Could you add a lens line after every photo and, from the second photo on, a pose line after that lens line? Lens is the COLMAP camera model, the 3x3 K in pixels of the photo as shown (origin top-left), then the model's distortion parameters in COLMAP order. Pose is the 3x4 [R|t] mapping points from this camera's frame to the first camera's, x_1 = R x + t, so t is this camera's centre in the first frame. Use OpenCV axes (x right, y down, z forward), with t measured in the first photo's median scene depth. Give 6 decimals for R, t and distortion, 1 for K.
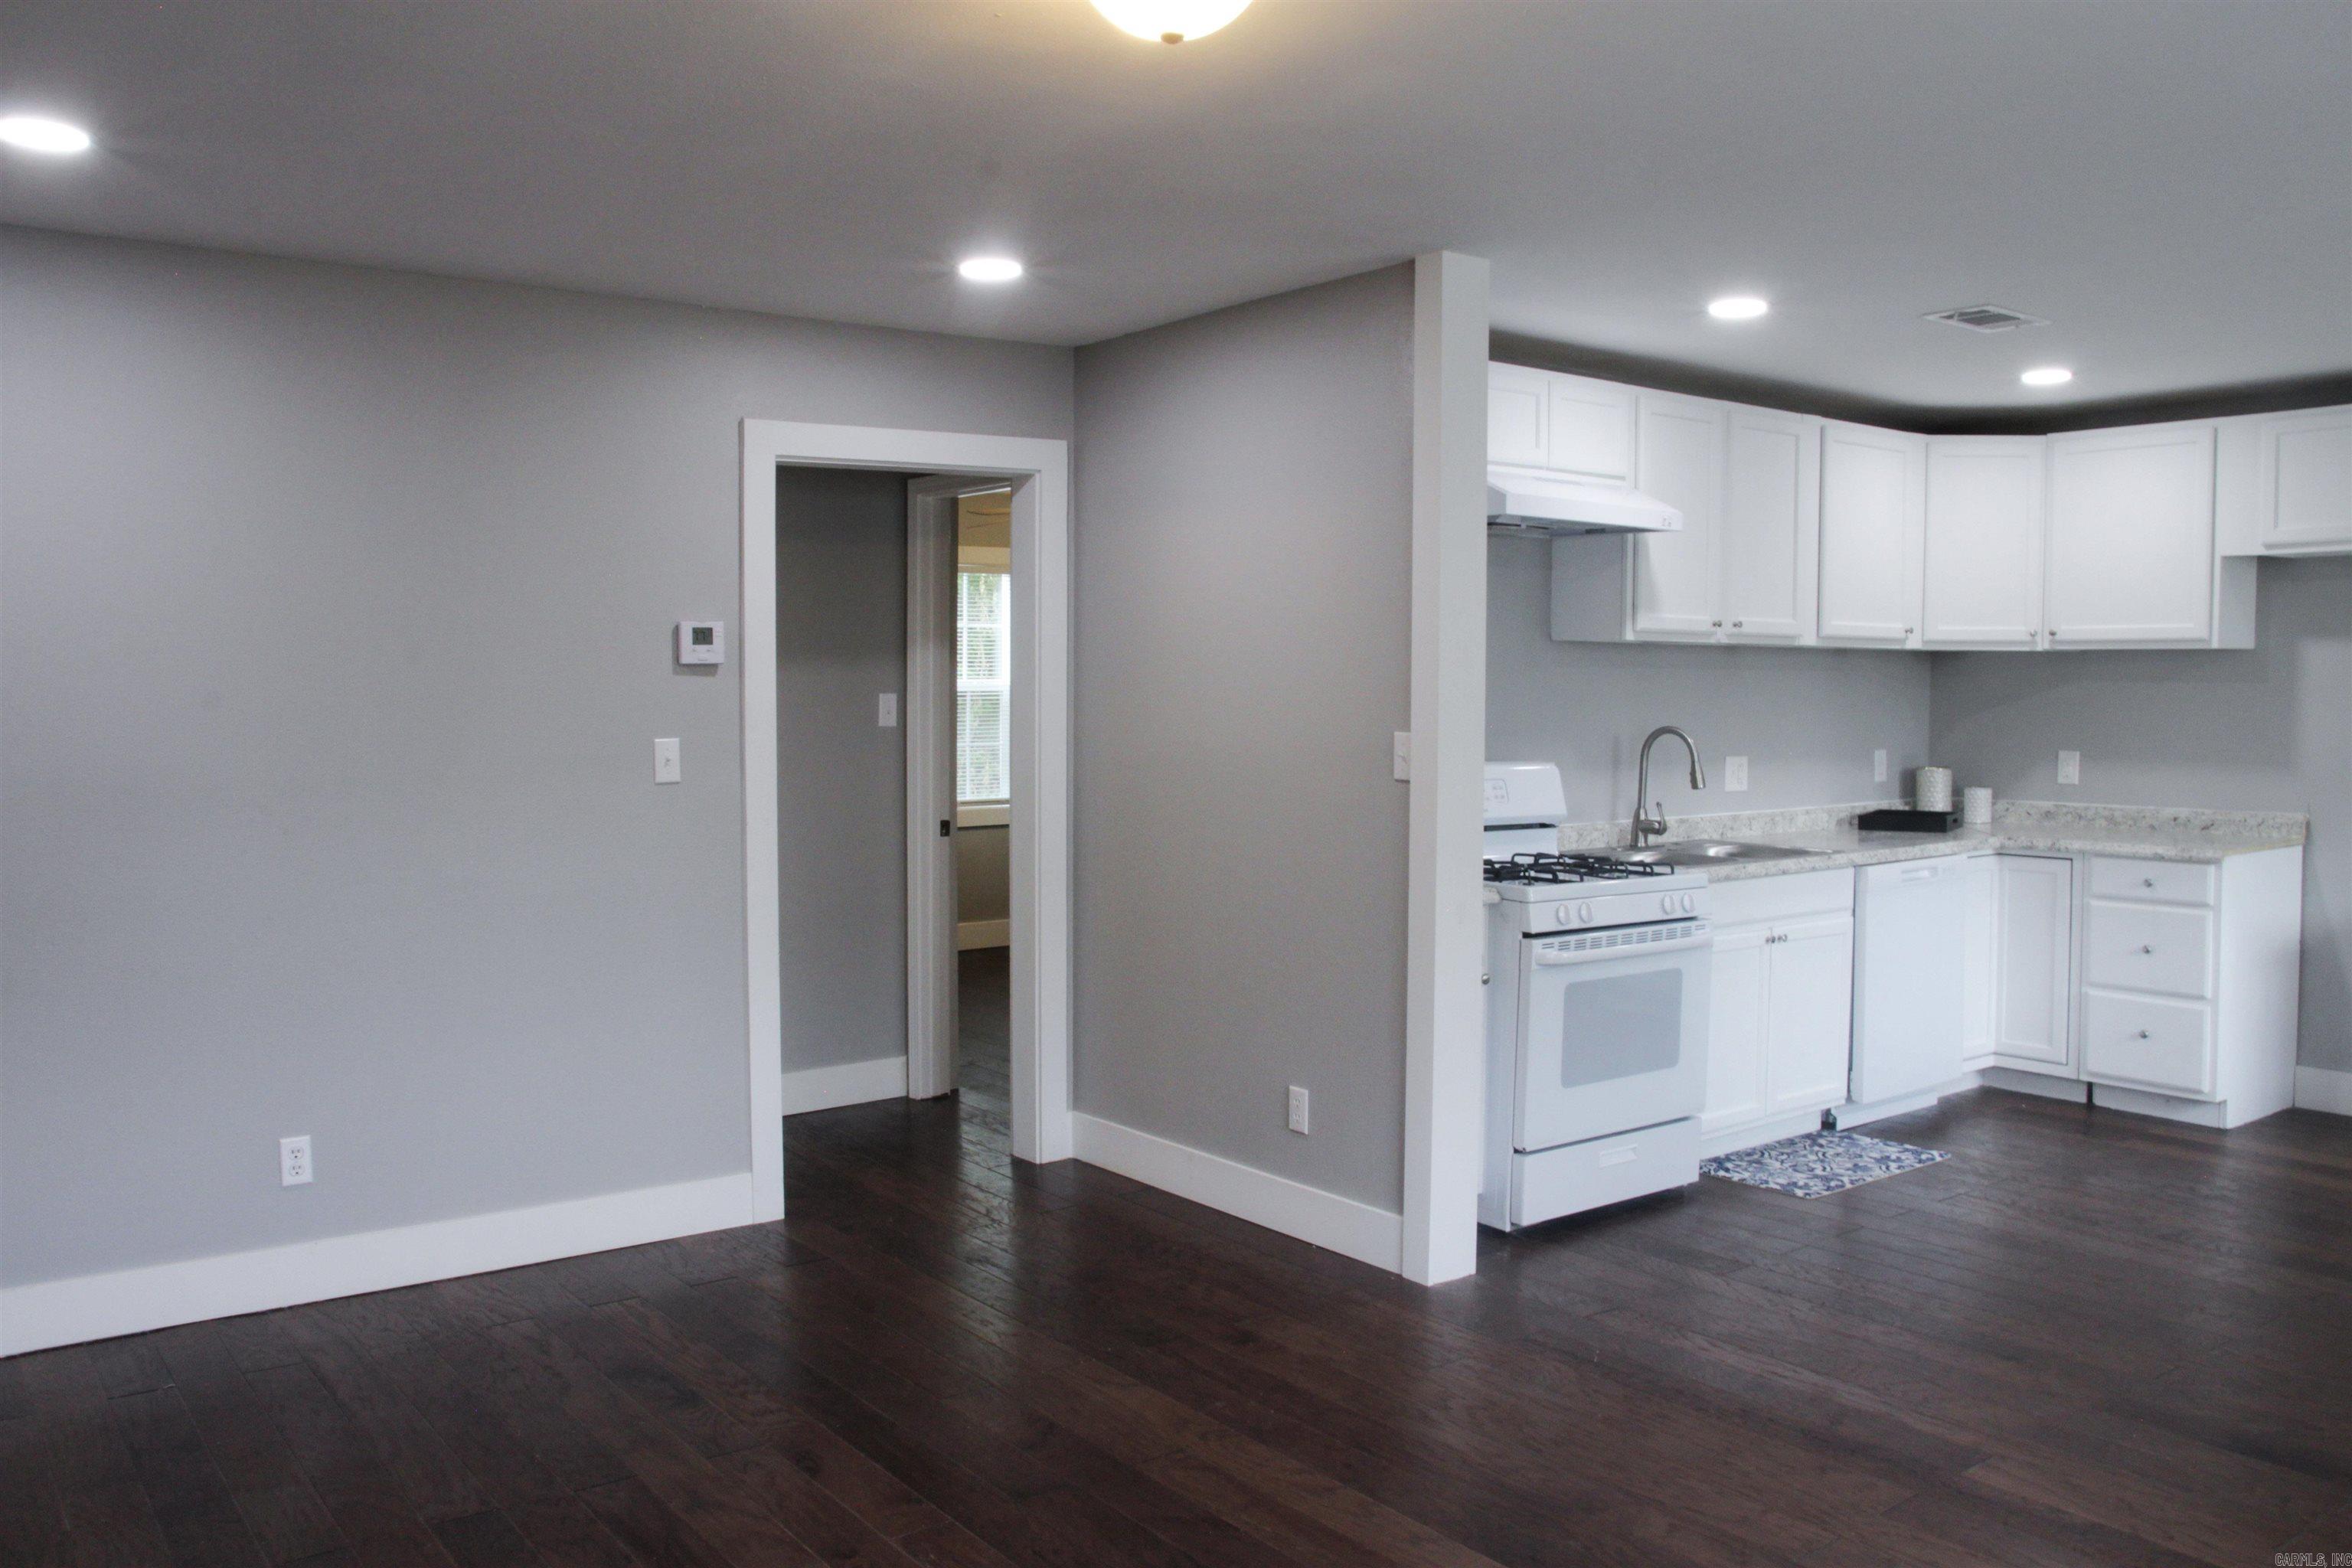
lens RADIAL K [[1866.0, 0, 1169.0], [0, 1866.0, 791.4], [0, 0, 1]] dist [-0.119358, 0.098645]
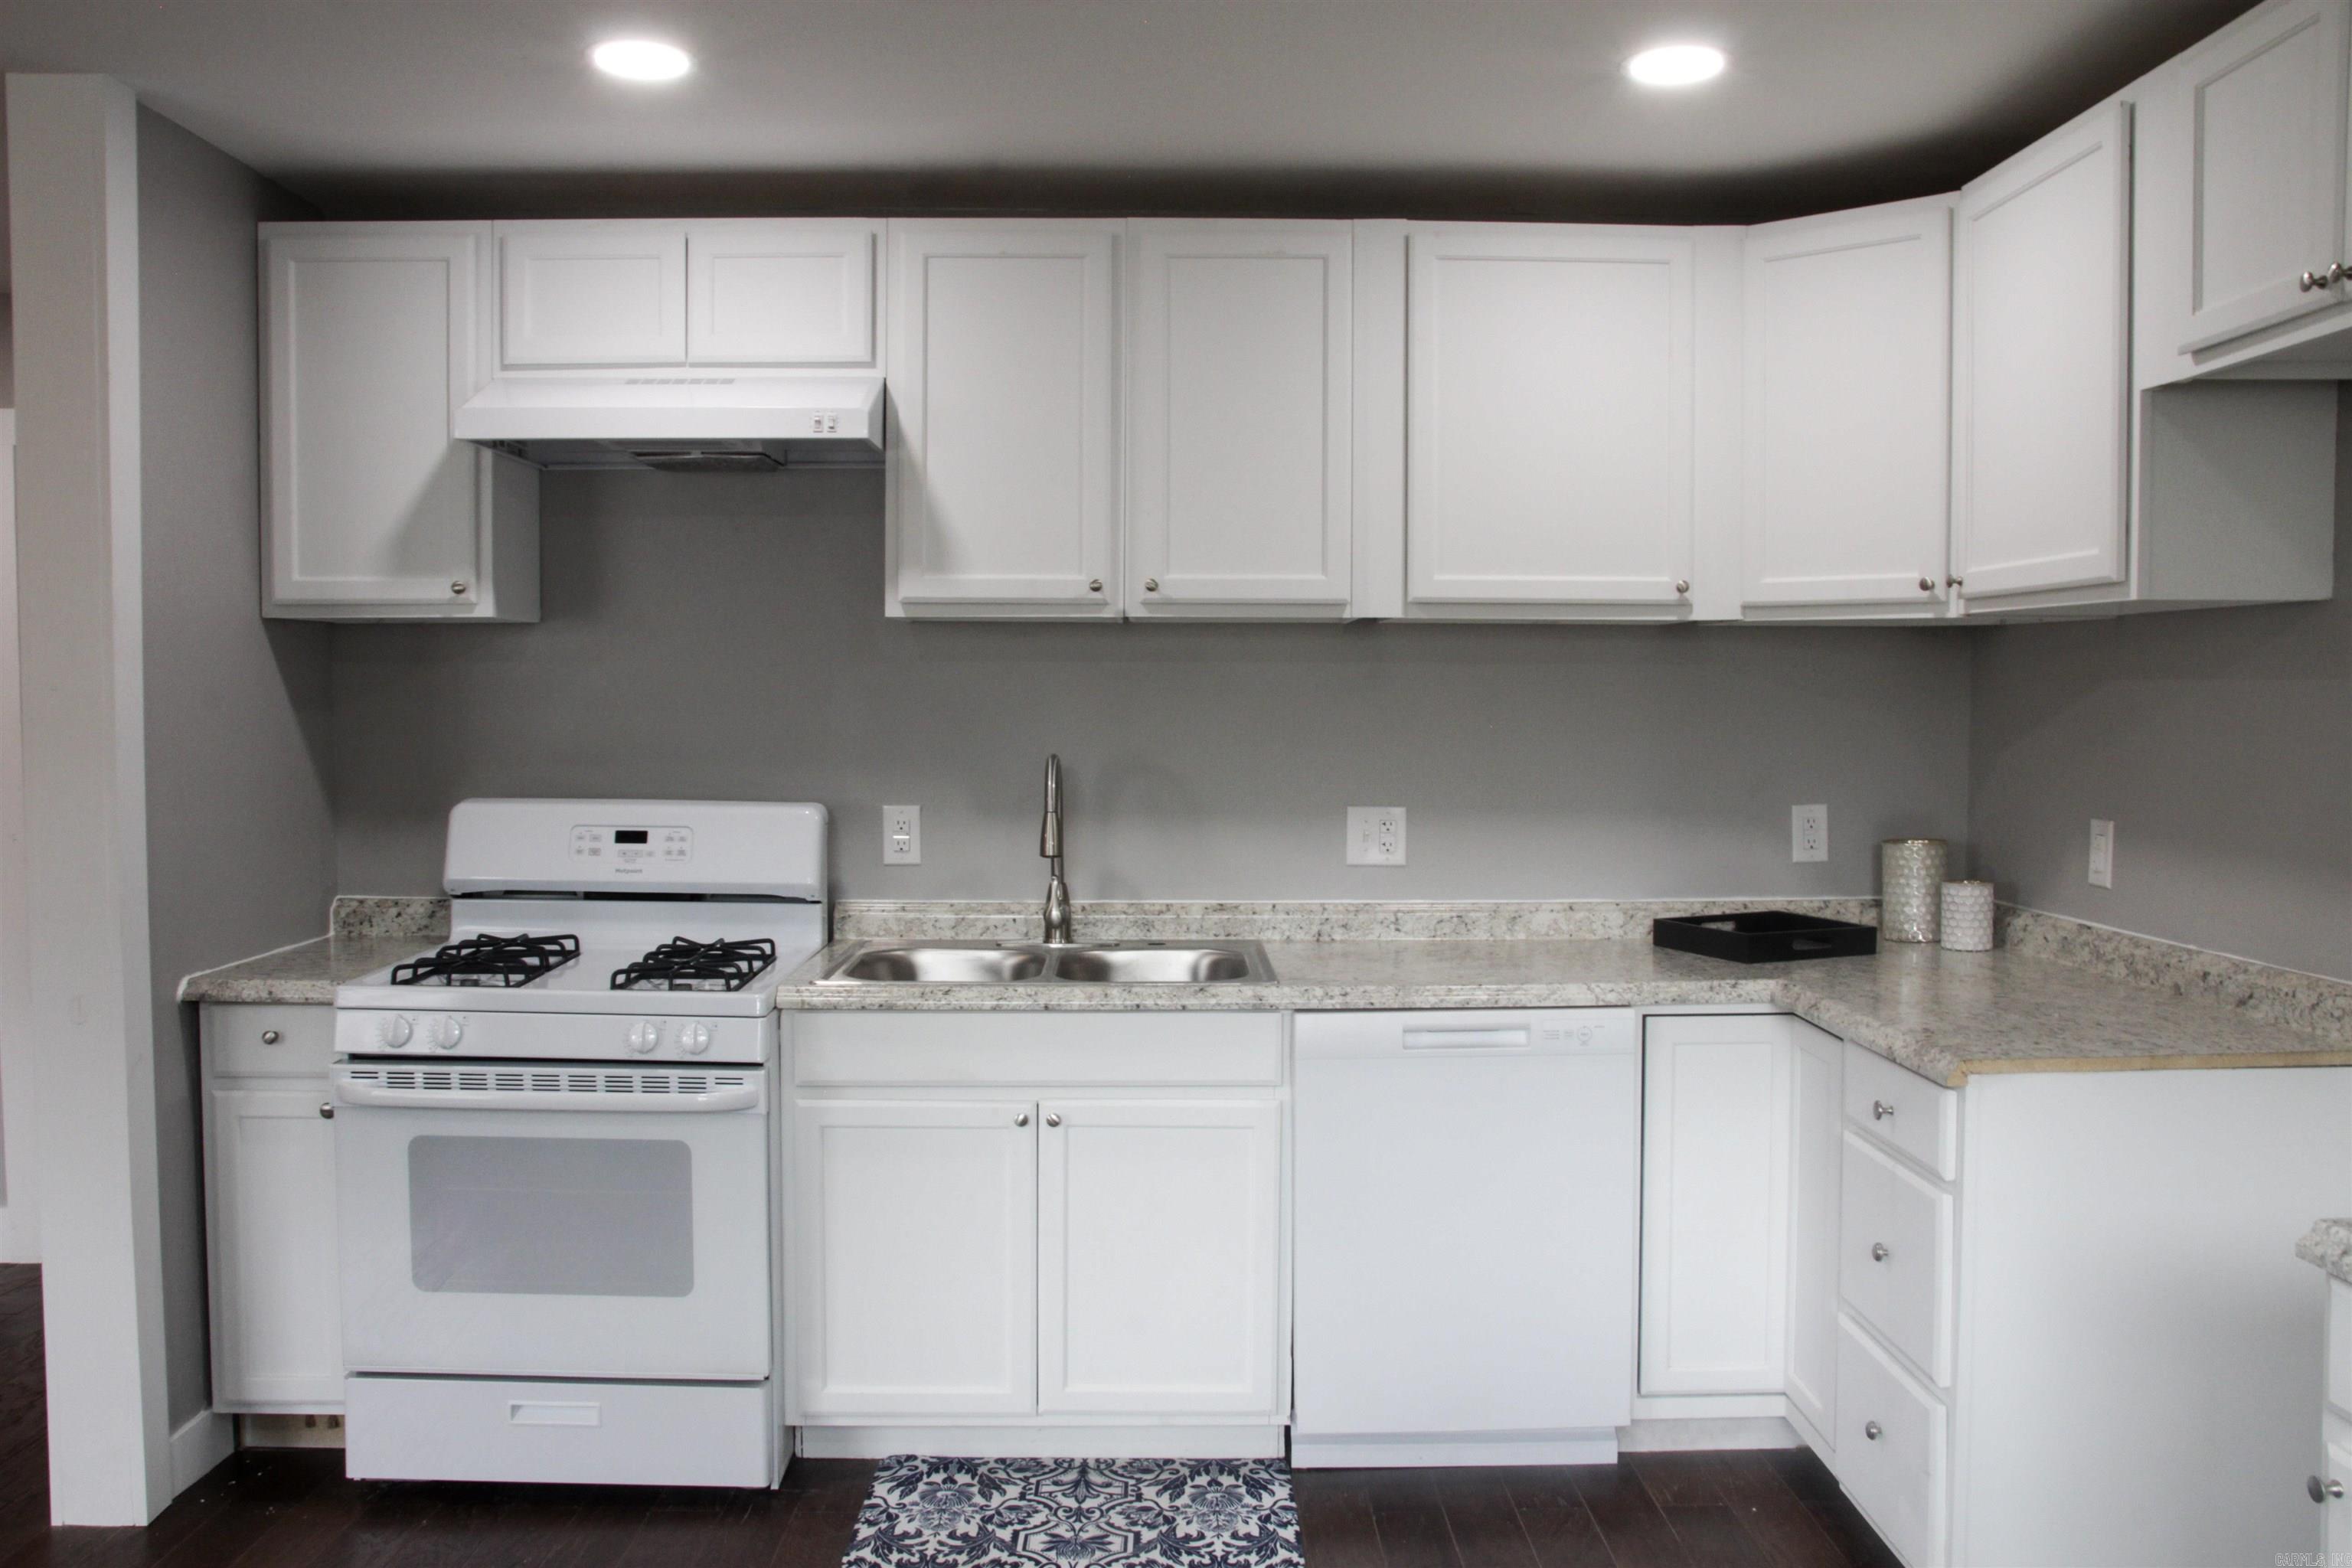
lens RADIAL K [[1866.0, 0, 1171.2], [0, 1866.0, 795.0], [0, 0, 1]] dist [-0.119358, 0.098645]
pose [[0.802169, 0.031499, -0.596266, 0.677647], [-0.035042, 0.999370, 0.005651, -0.026411], [0.596068, 0.016361, 0.802767, 0.522223]]
